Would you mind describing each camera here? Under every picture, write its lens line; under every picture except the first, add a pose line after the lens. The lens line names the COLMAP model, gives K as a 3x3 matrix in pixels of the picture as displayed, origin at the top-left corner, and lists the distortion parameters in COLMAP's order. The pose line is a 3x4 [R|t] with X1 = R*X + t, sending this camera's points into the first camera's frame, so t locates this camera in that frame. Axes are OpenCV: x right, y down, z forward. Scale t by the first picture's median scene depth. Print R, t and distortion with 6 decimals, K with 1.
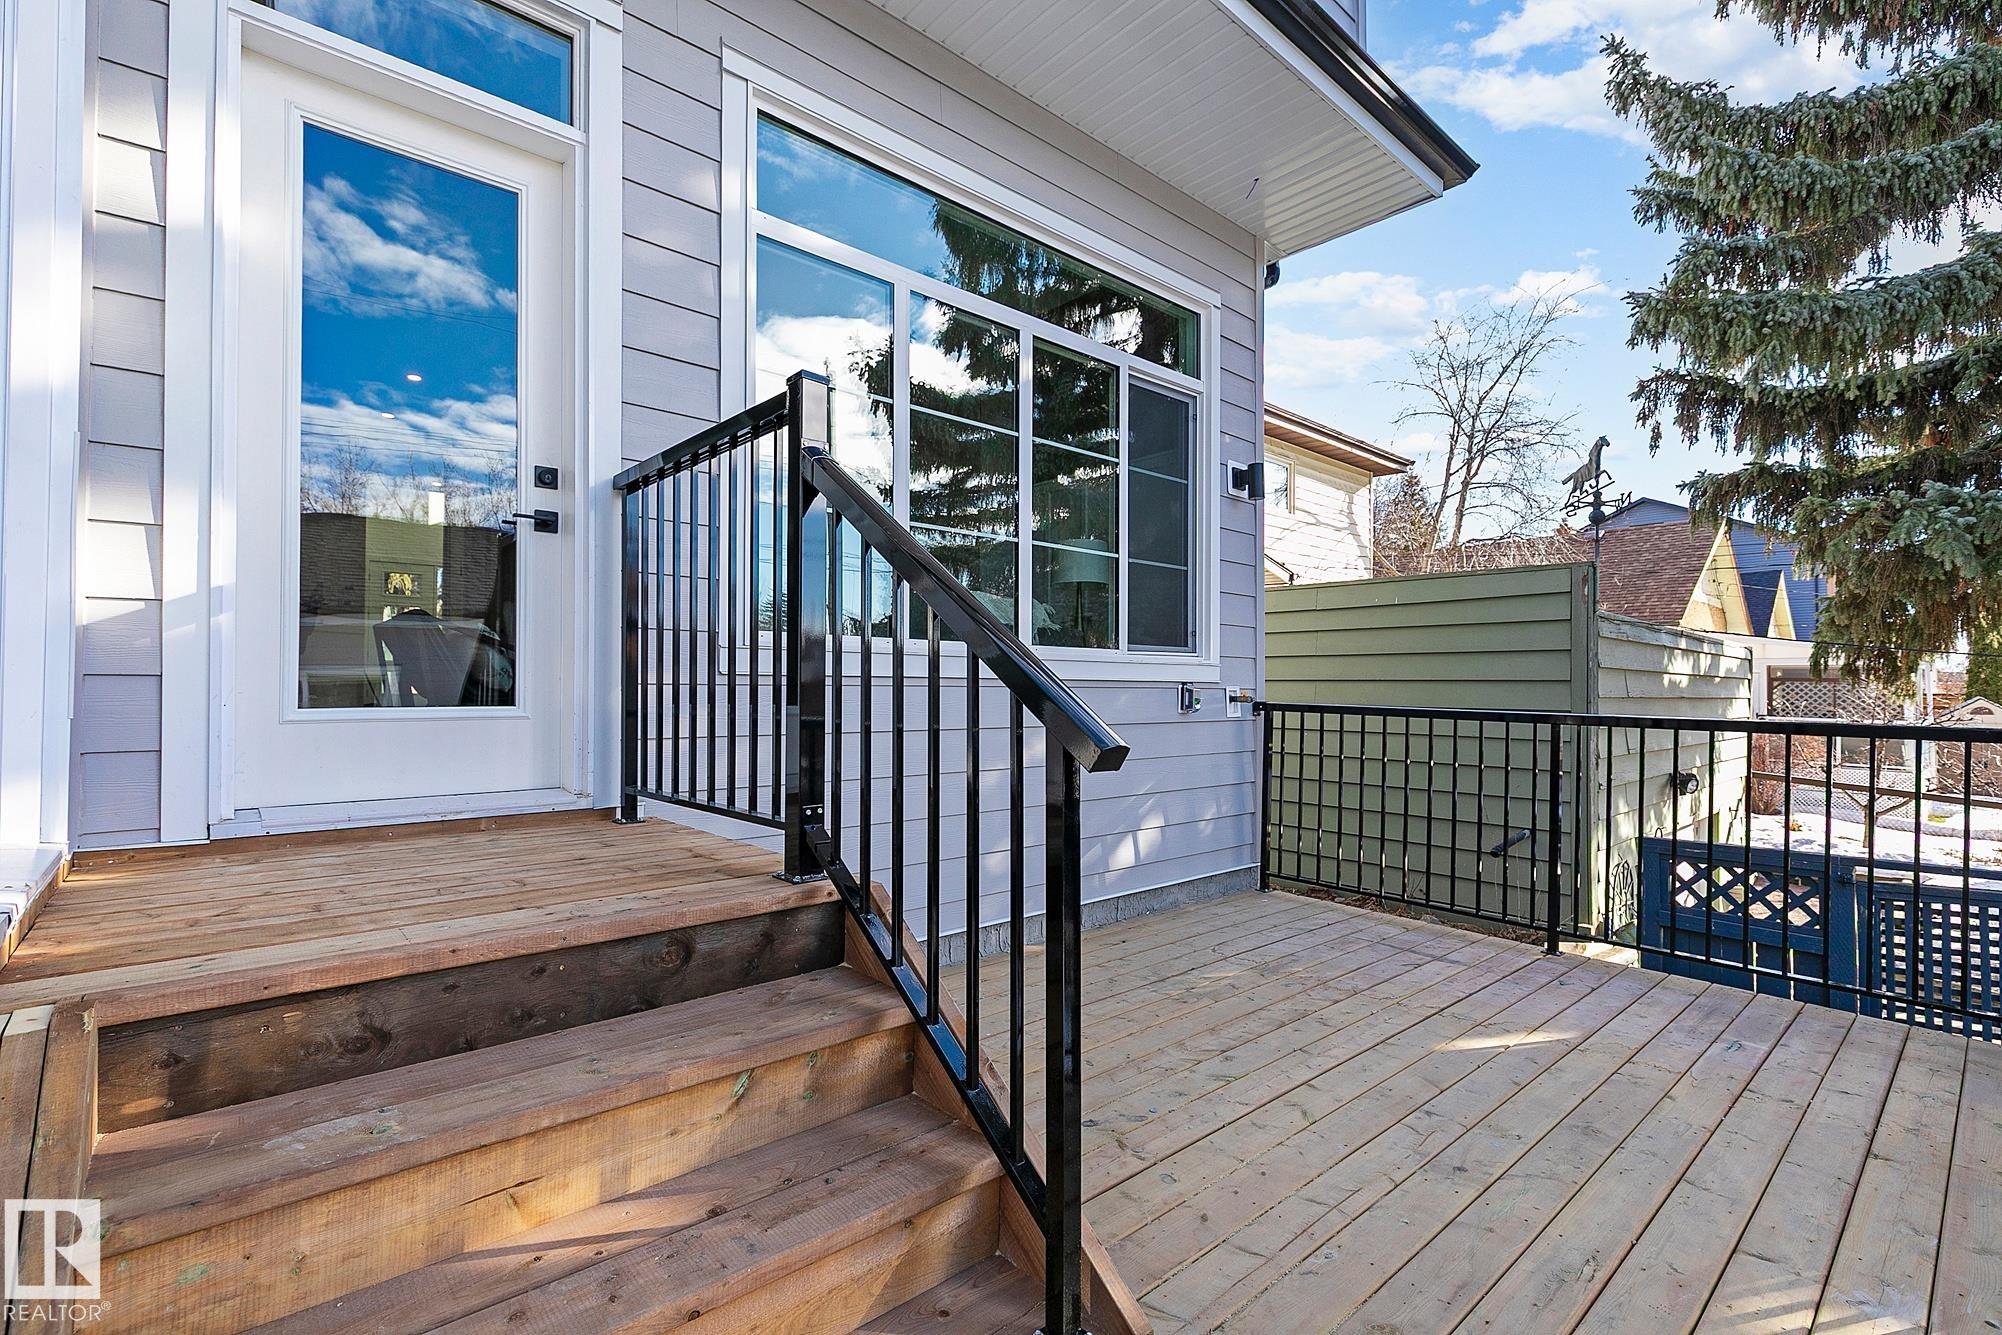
lens RADIAL K [[881.4, 0, 1007.2], [0, 881.4, 685.6], [0, 0, 1]] dist [0.000399, 0.000026]
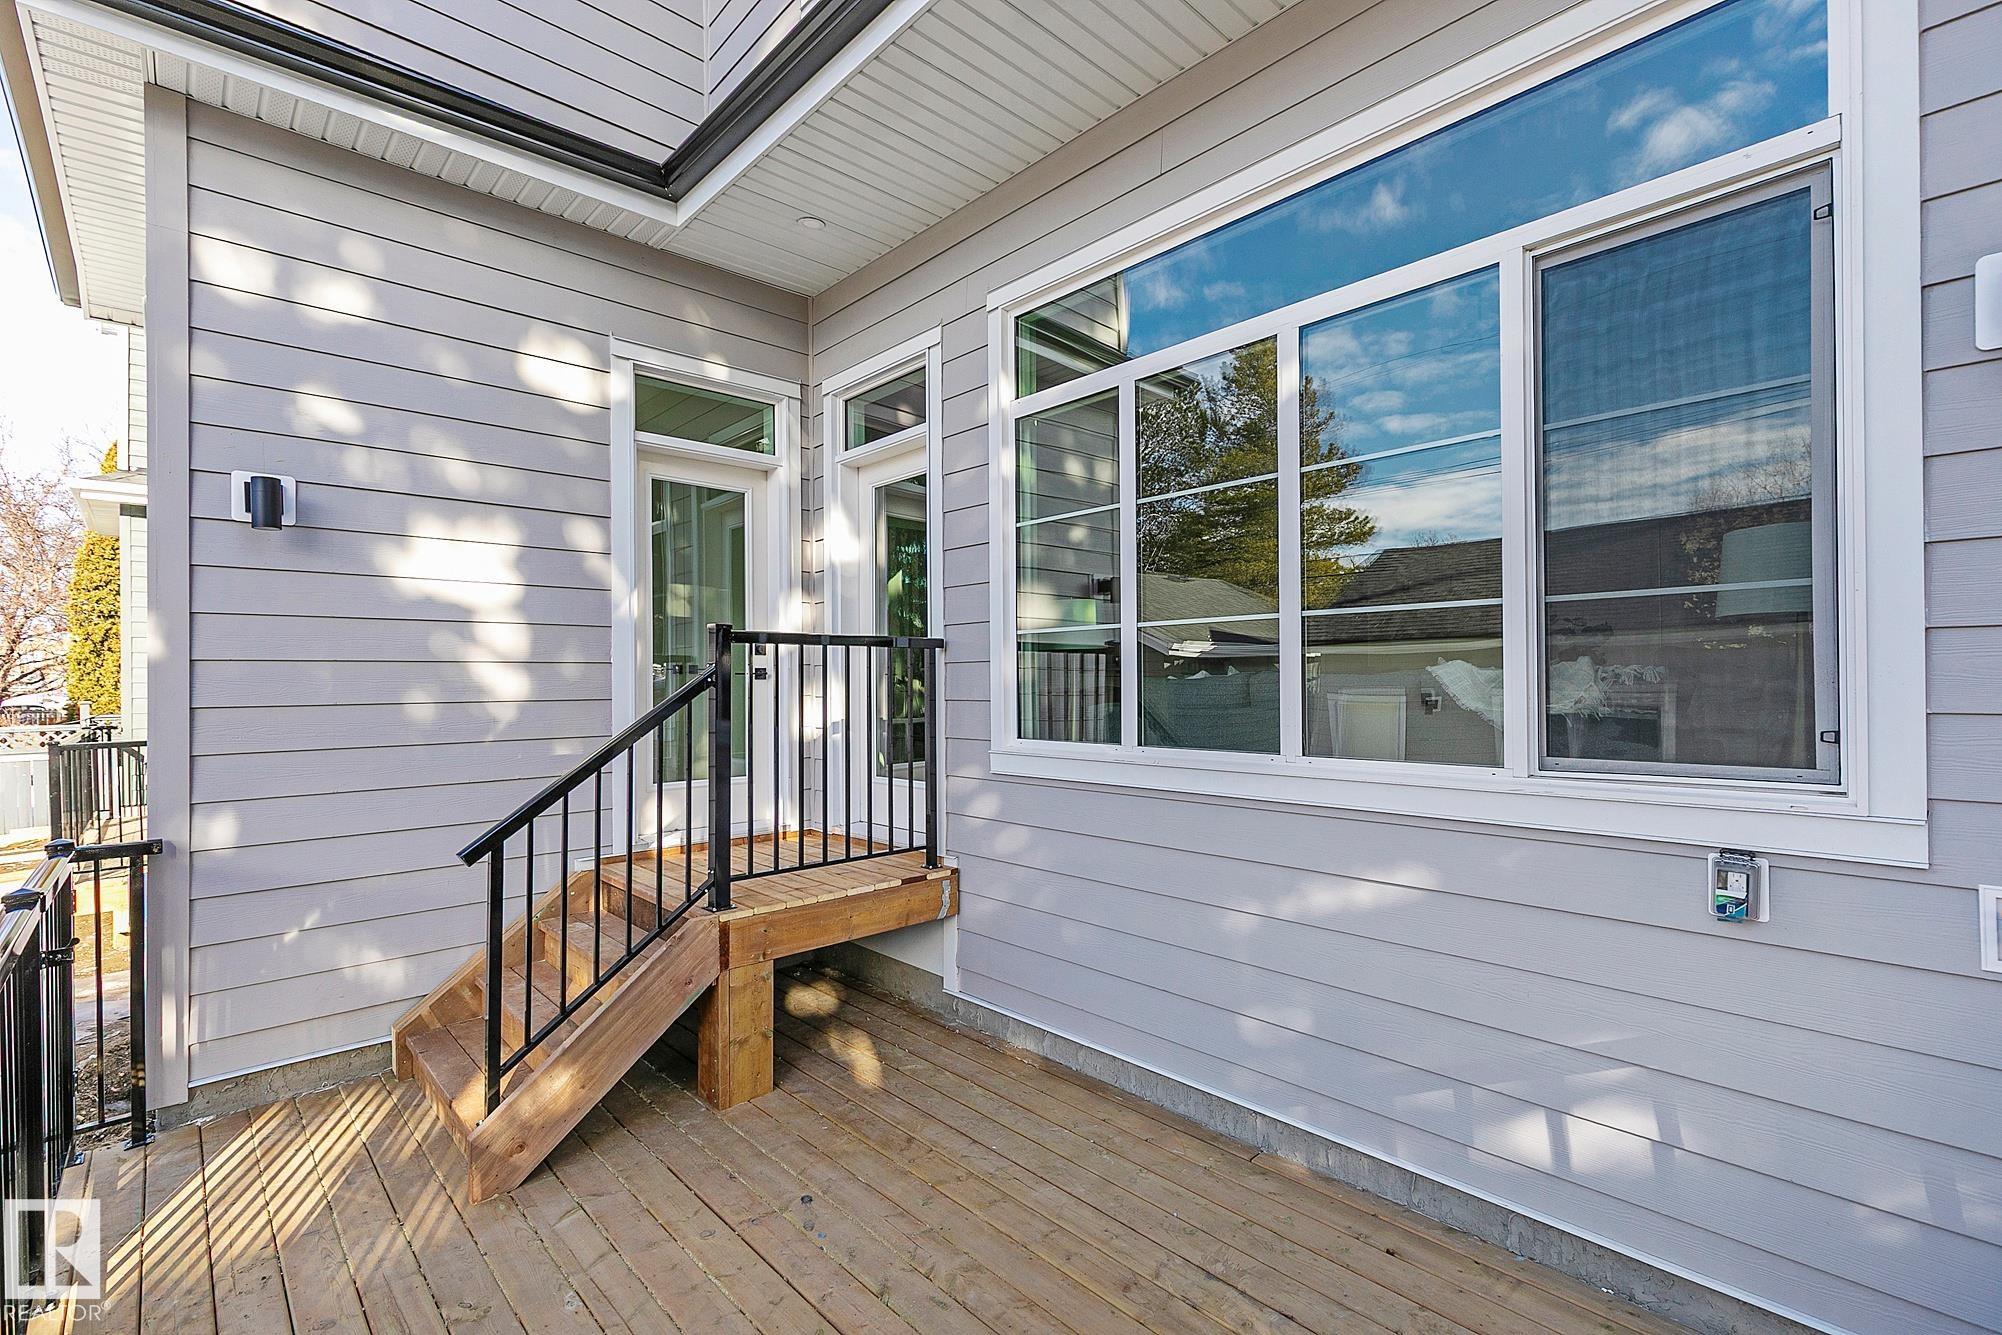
lens RADIAL K [[902.1, 0, 971.8], [0, 902.1, 674.5], [0, 0, 1]] dist [-0.000155, -0.000120]
pose [[0.011384, -0.011807, -0.999865, 0.827679], [0.008406, 0.999896, -0.011712, -0.113374], [0.999900, -0.008271, 0.011482, 0.773033]]
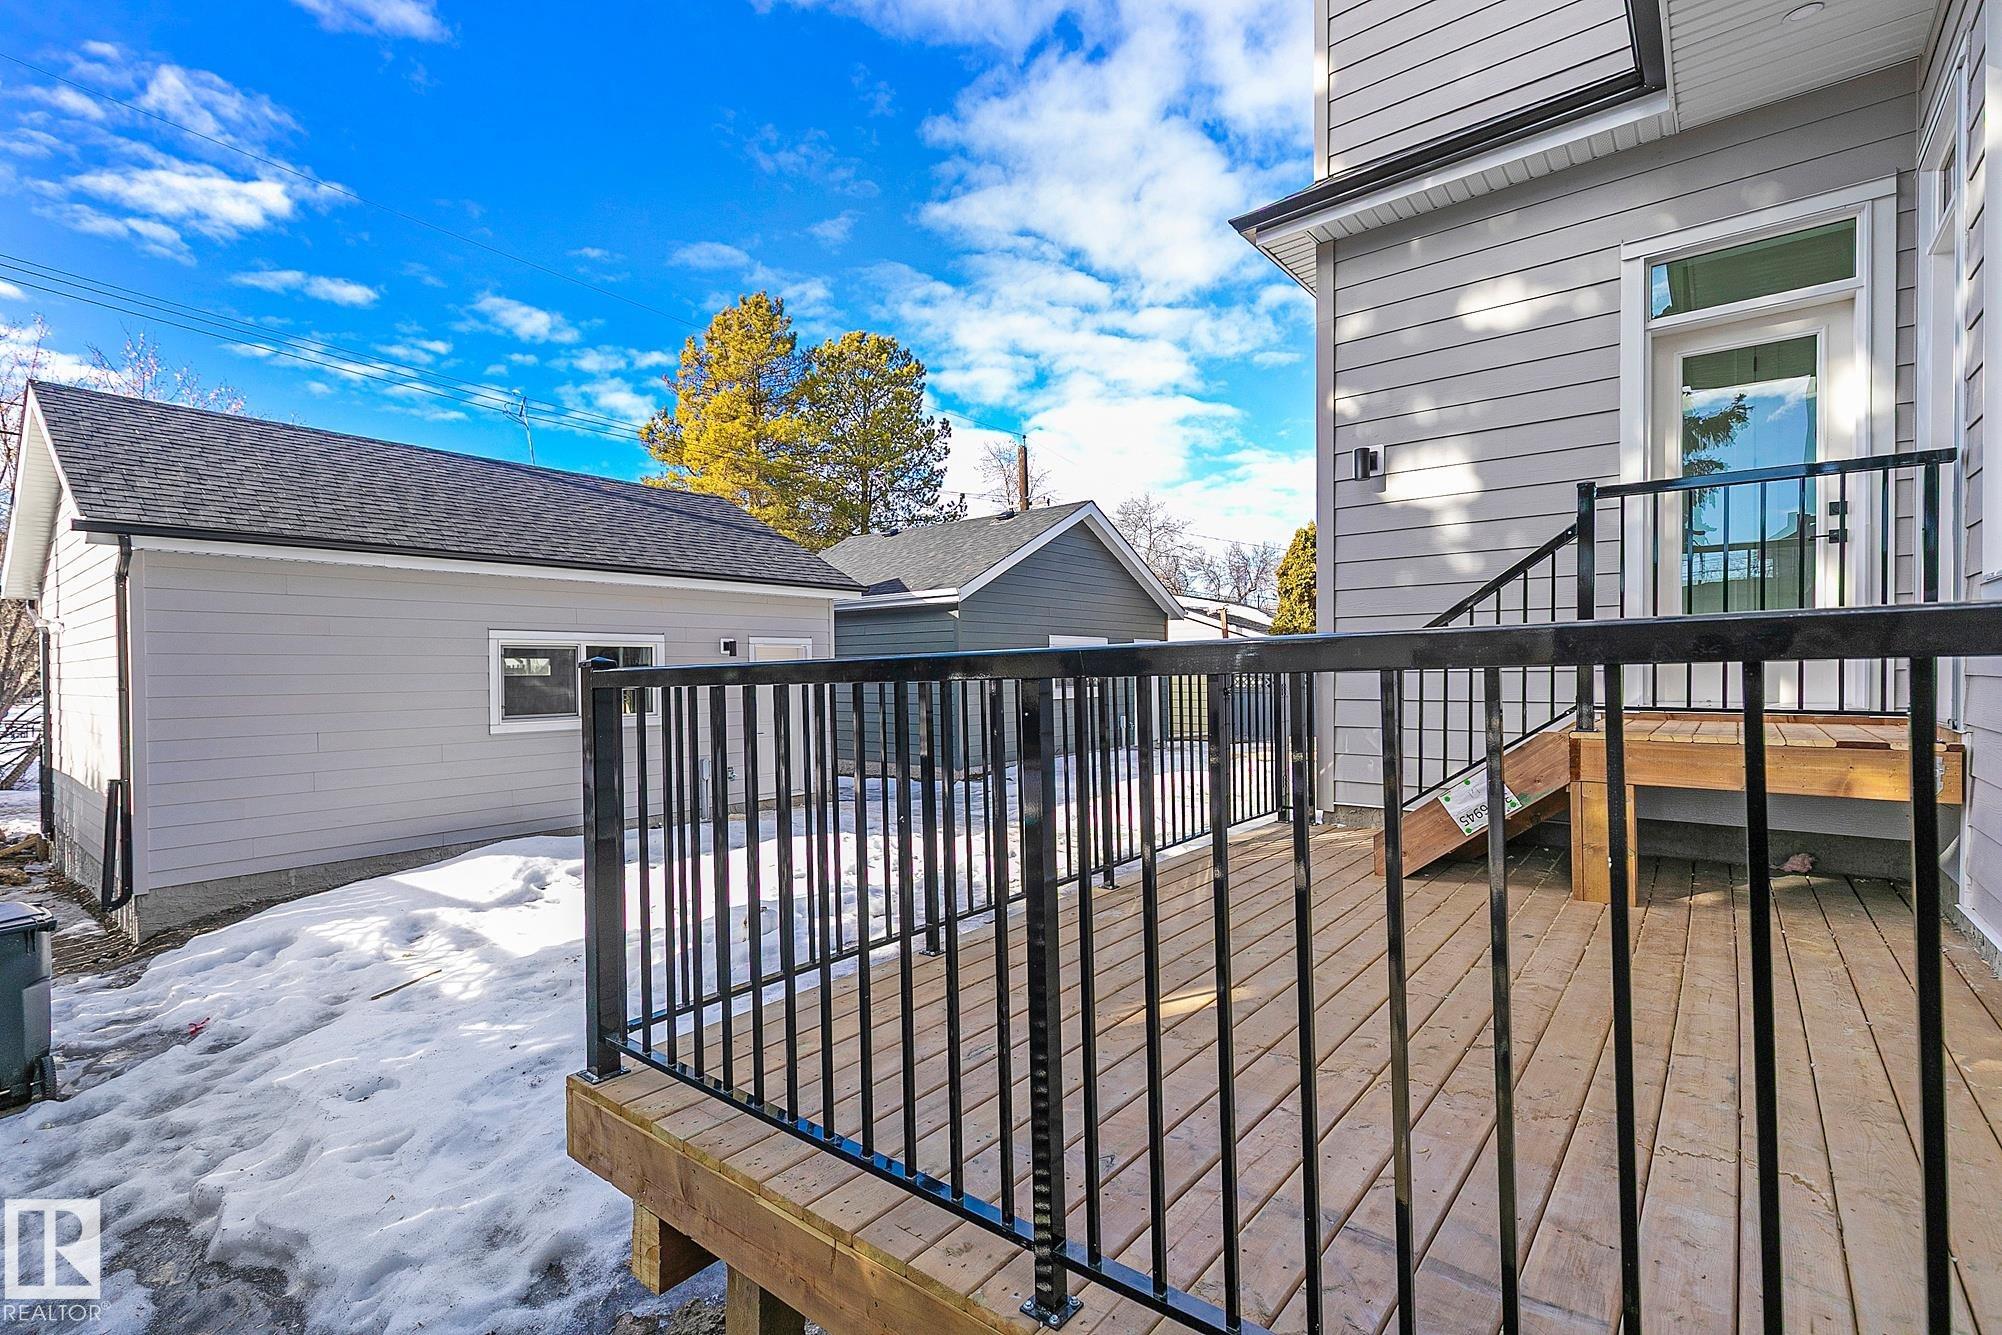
lens RADIAL K [[902.1, 0, 971.8], [0, 902.1, 674.5], [0, 0, 1]] dist [-0.000155, -0.000120]
pose [[-0.988388, 0.015838, -0.151124, 0.780322], [0.016212, 0.999868, -0.001248, 0.032828], [0.151084, -0.003684, -0.988514, 1.463016]]
